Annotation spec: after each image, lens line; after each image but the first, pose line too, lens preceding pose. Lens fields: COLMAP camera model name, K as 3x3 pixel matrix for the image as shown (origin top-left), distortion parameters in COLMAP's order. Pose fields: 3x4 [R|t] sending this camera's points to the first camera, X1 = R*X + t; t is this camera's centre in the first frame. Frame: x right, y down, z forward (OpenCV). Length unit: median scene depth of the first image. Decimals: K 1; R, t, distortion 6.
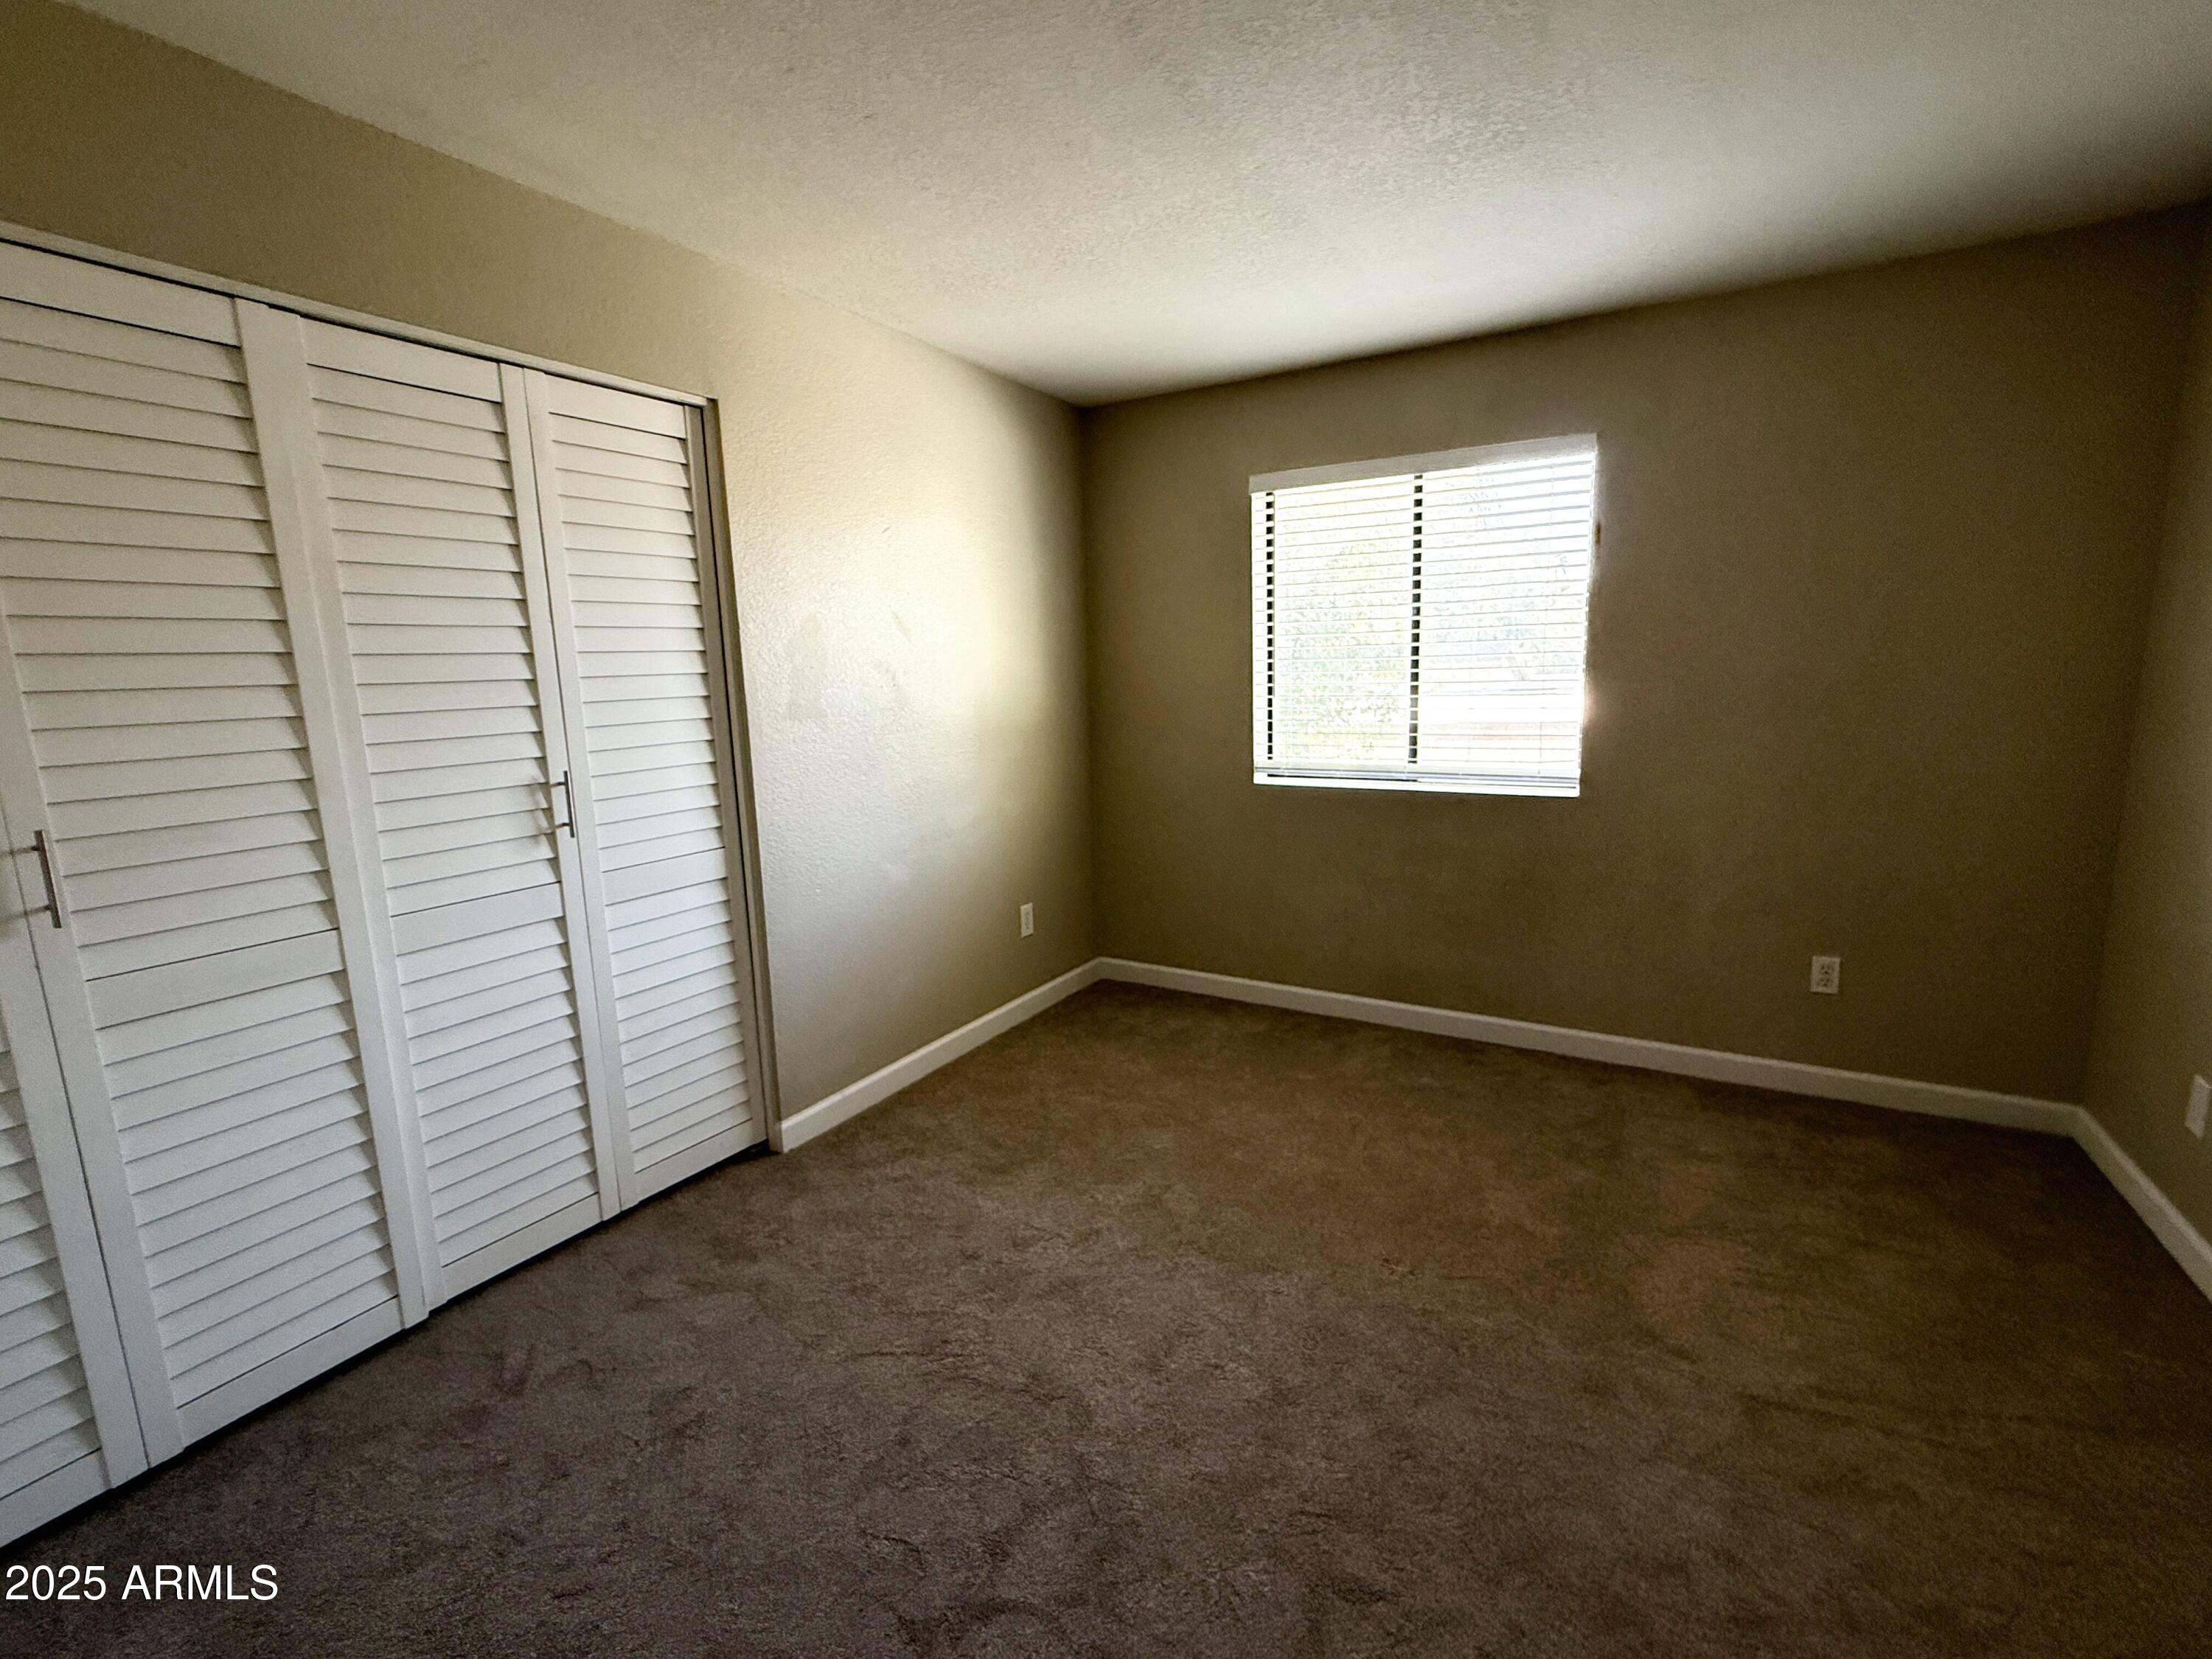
lens RADIAL K [[976.3, 0, 1106.0], [0, 976.3, 829.5], [0, 0, 1]] dist [0.001407, -0.000069]
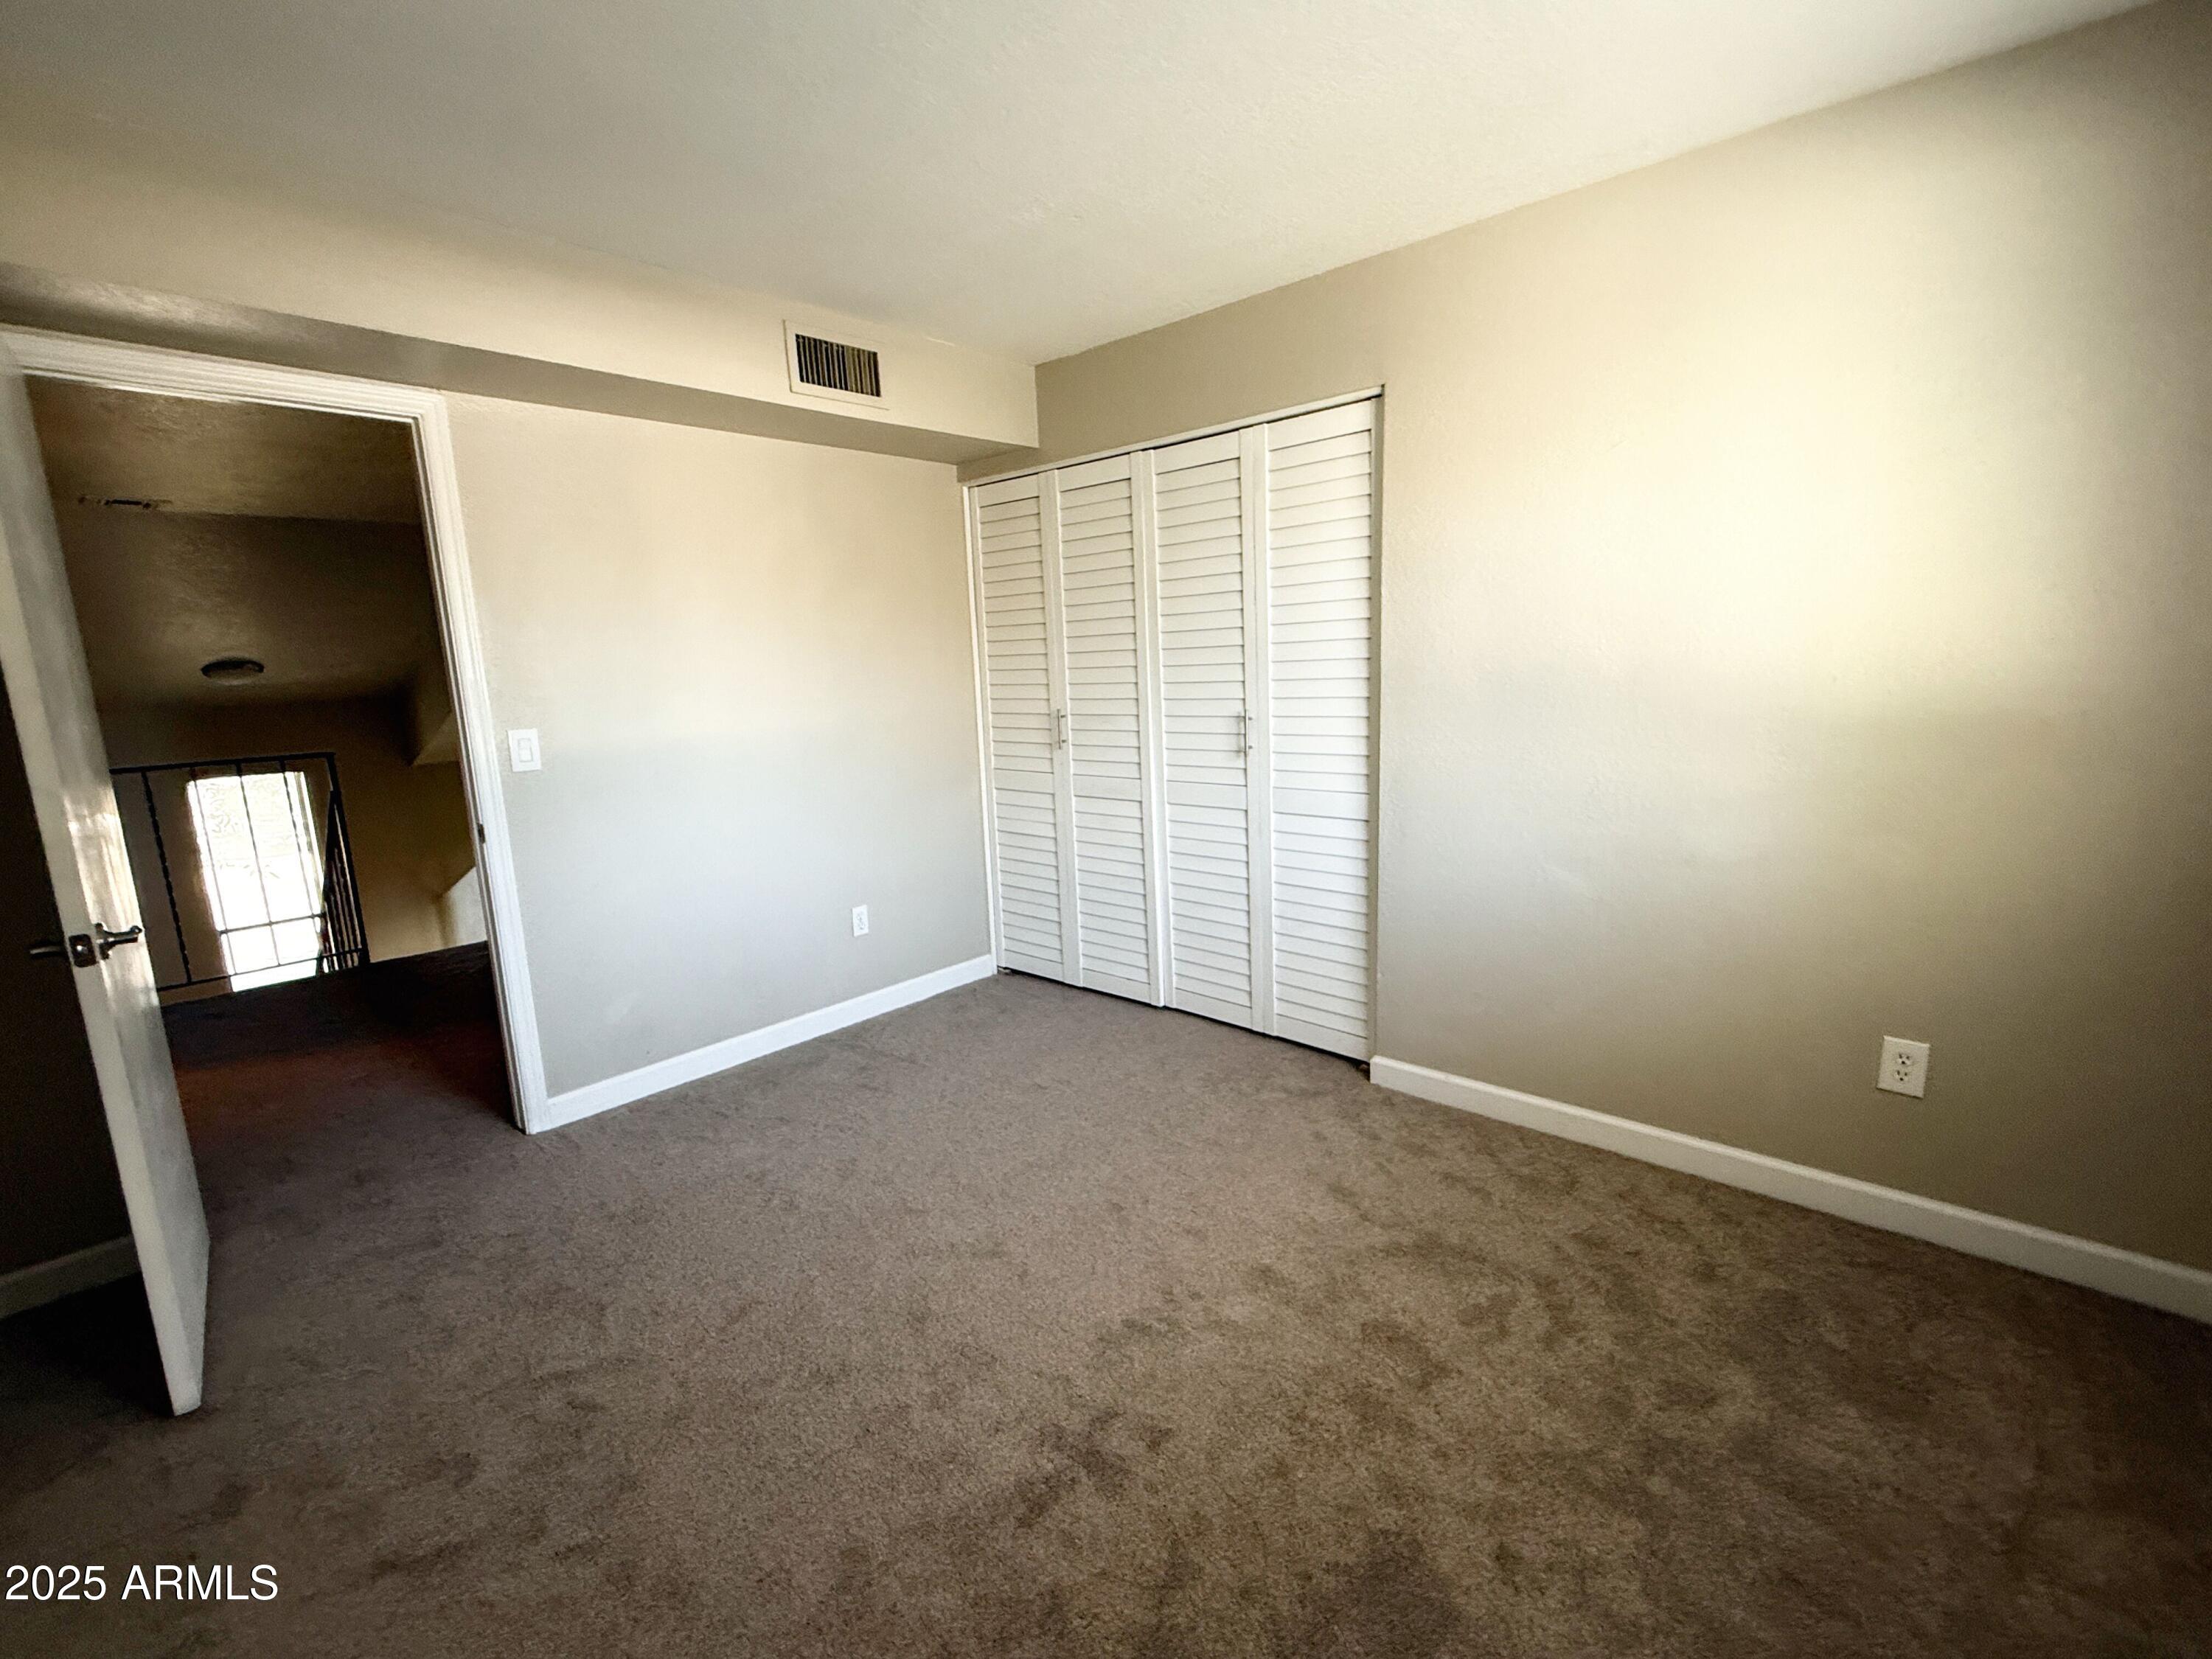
lens RADIAL K [[976.3, 0, 1106.0], [0, 976.3, 829.5], [0, 0, 1]] dist [0.001407, -0.000069]
pose [[-0.199441, 0.205677, -0.958082, 0.885817], [-0.119032, 0.965399, 0.232027, -0.195601], [0.972654, 0.160318, -0.168058, 1.060341]]
